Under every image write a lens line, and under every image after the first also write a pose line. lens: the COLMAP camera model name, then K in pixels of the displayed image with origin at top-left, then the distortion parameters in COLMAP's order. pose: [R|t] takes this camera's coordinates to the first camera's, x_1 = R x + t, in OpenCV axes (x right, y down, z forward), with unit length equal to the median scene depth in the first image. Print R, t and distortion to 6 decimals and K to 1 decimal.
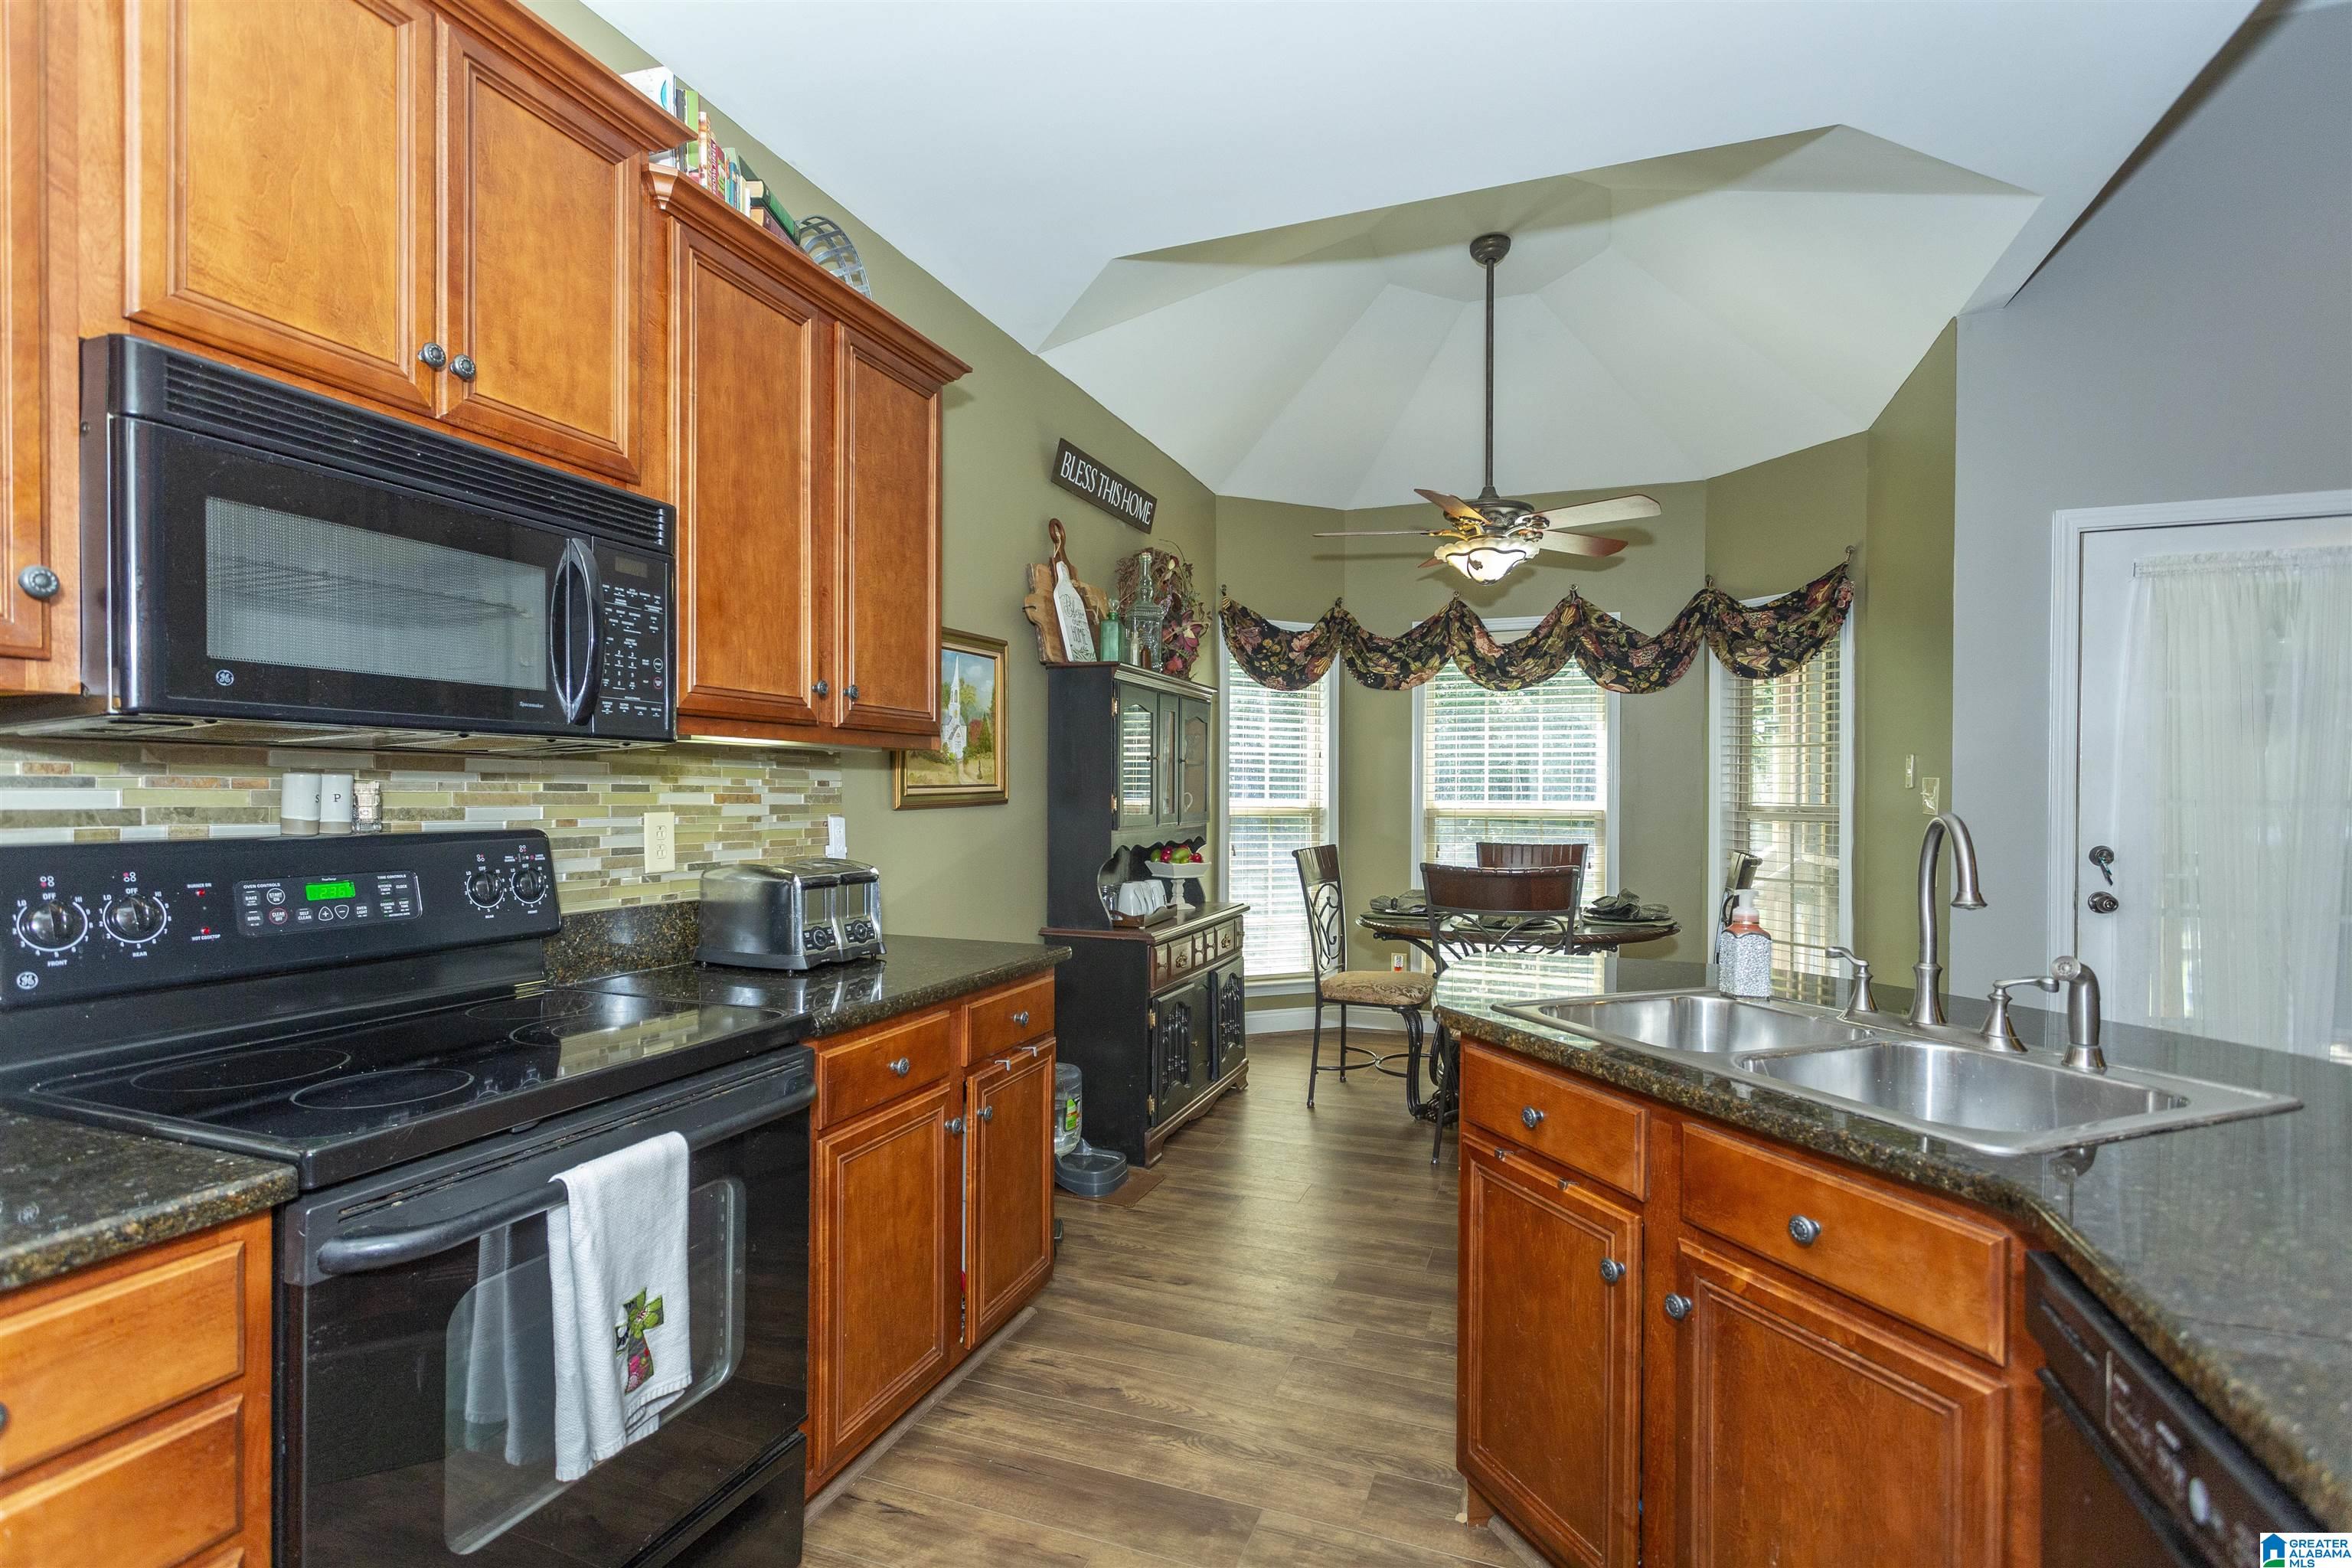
lens RADIAL K [[1121.1, 0, 1165.7], [0, 1121.1, 806.3], [0, 0, 1]] dist [0.002199, 0.002781]
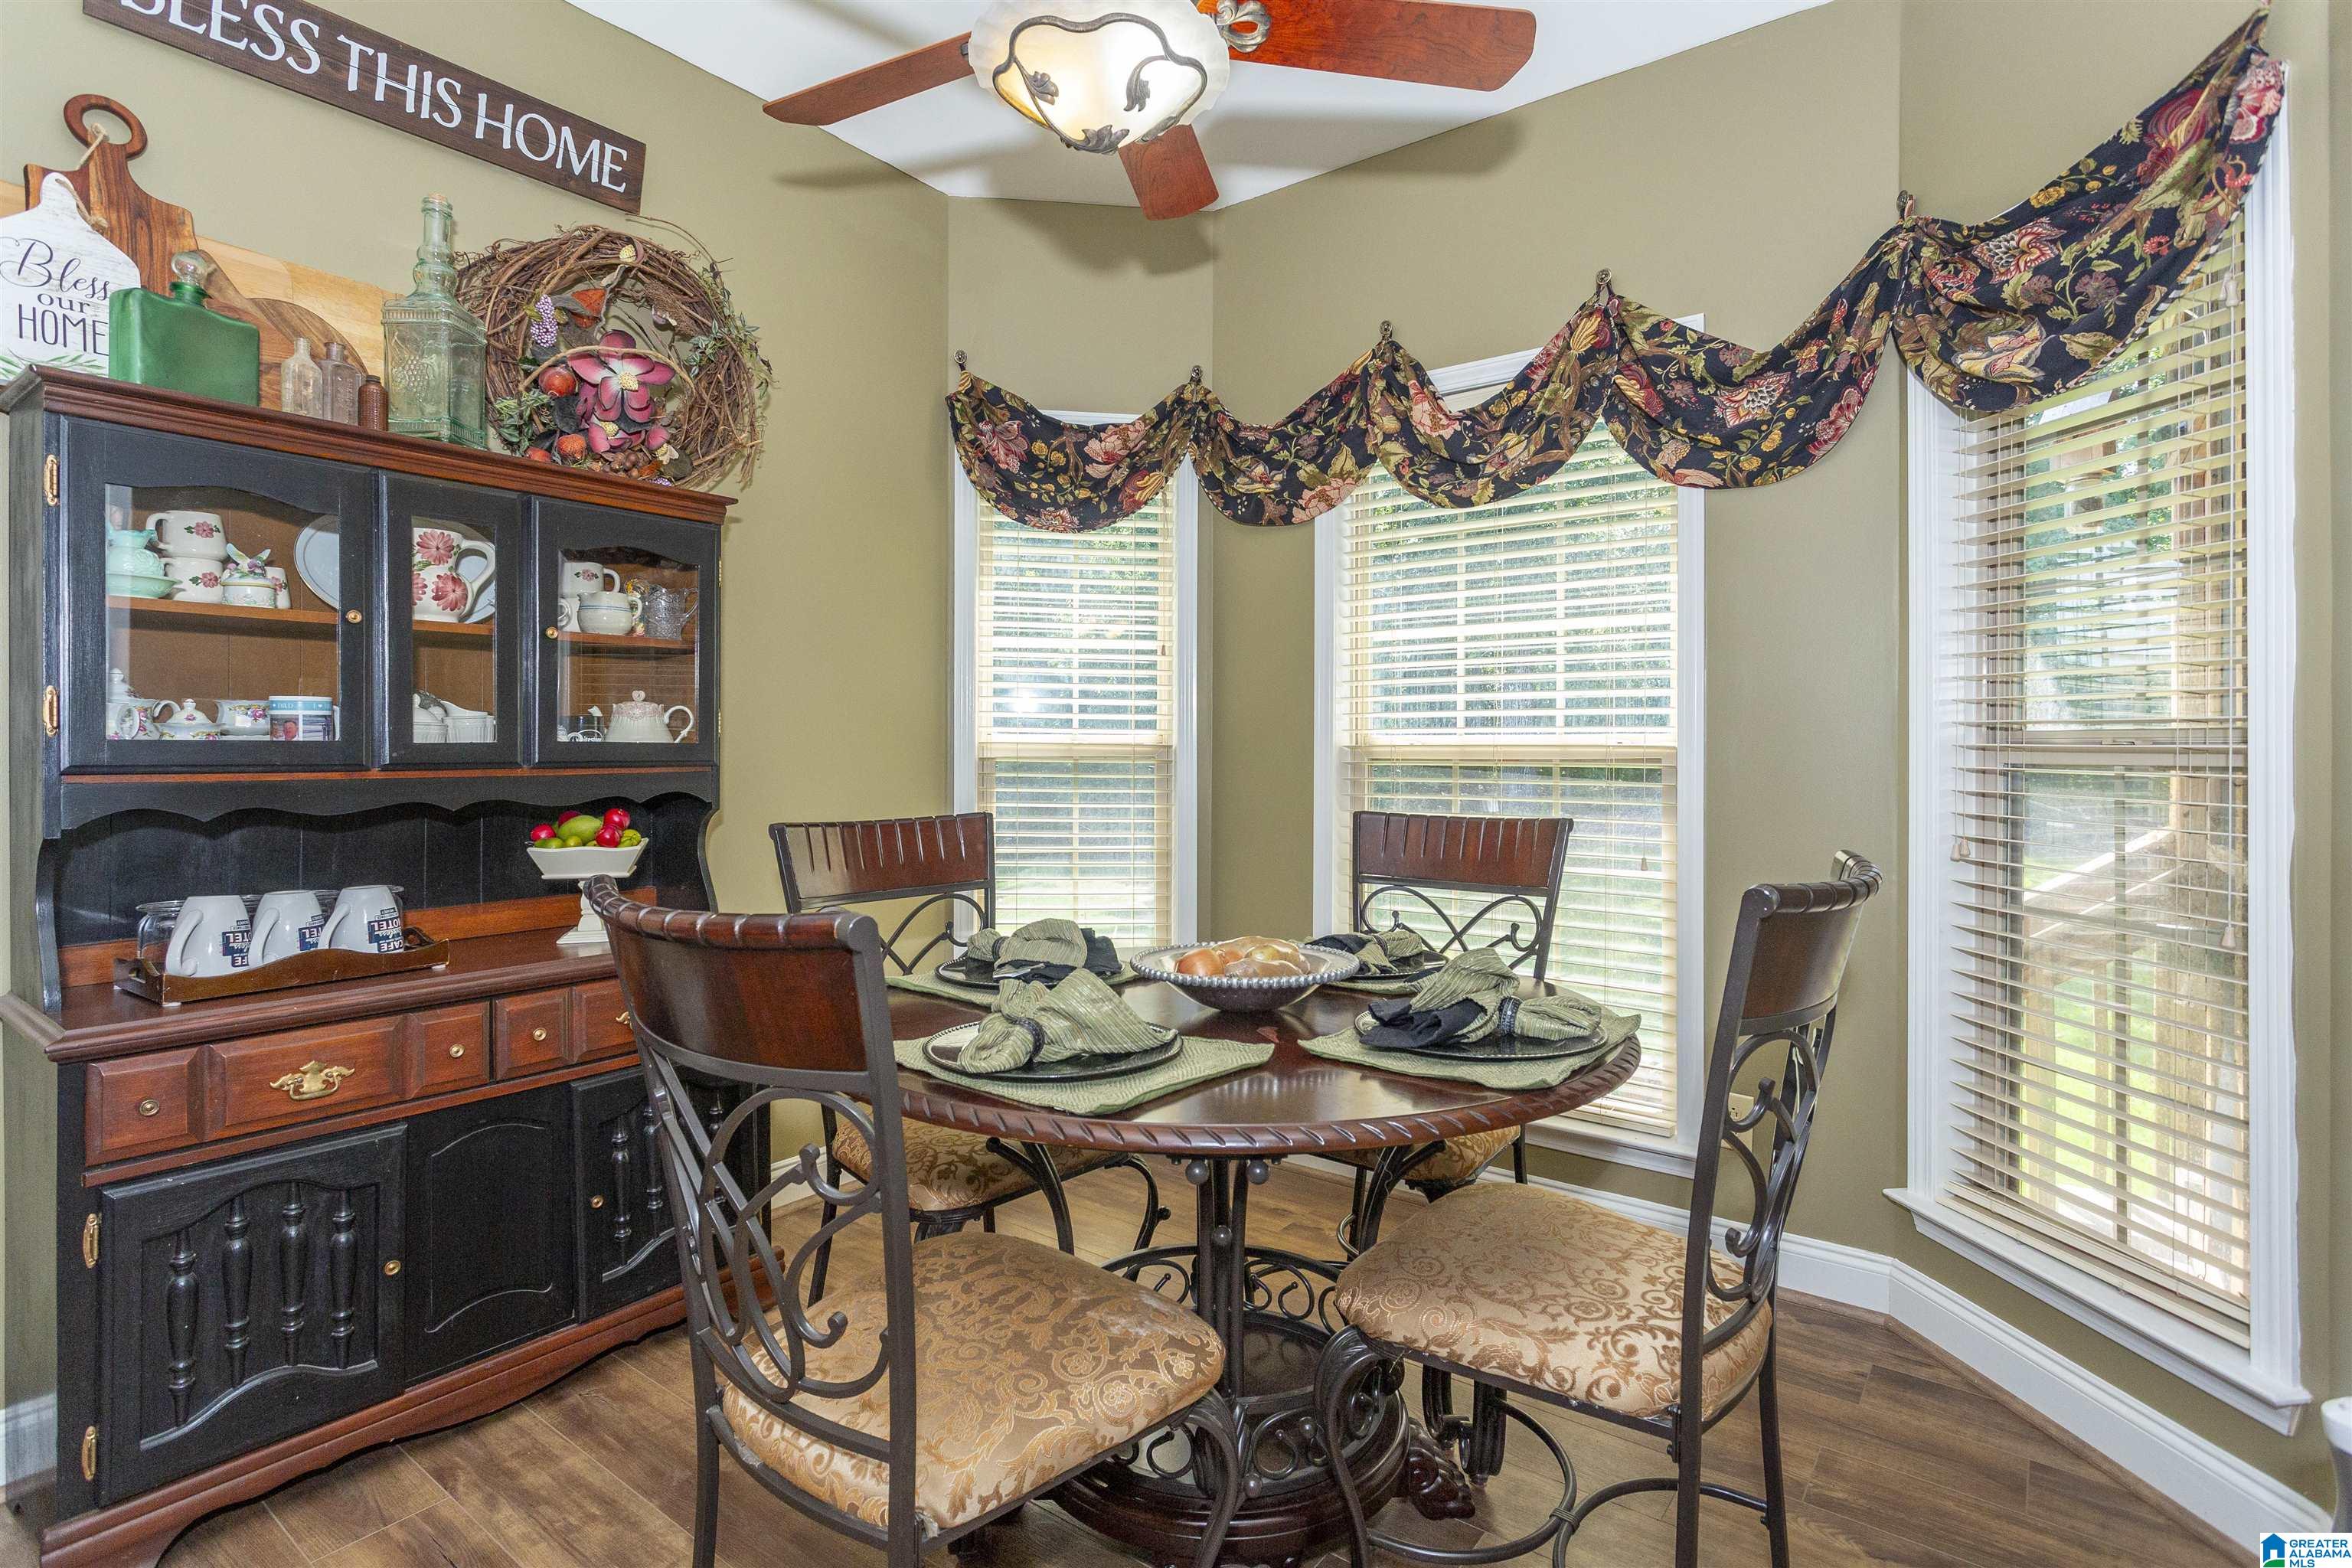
lens RADIAL K [[1155.9, 0, 1163.0], [0, 1155.9, 758.2], [0, 0, 1]] dist [-0.012339, 0.003629]
pose [[0.959372, 0.000263, -0.282144, 0.635544], [-0.001679, 0.999987, -0.004775, 0.022438], [0.282139, 0.005055, 0.959360, 0.948411]]
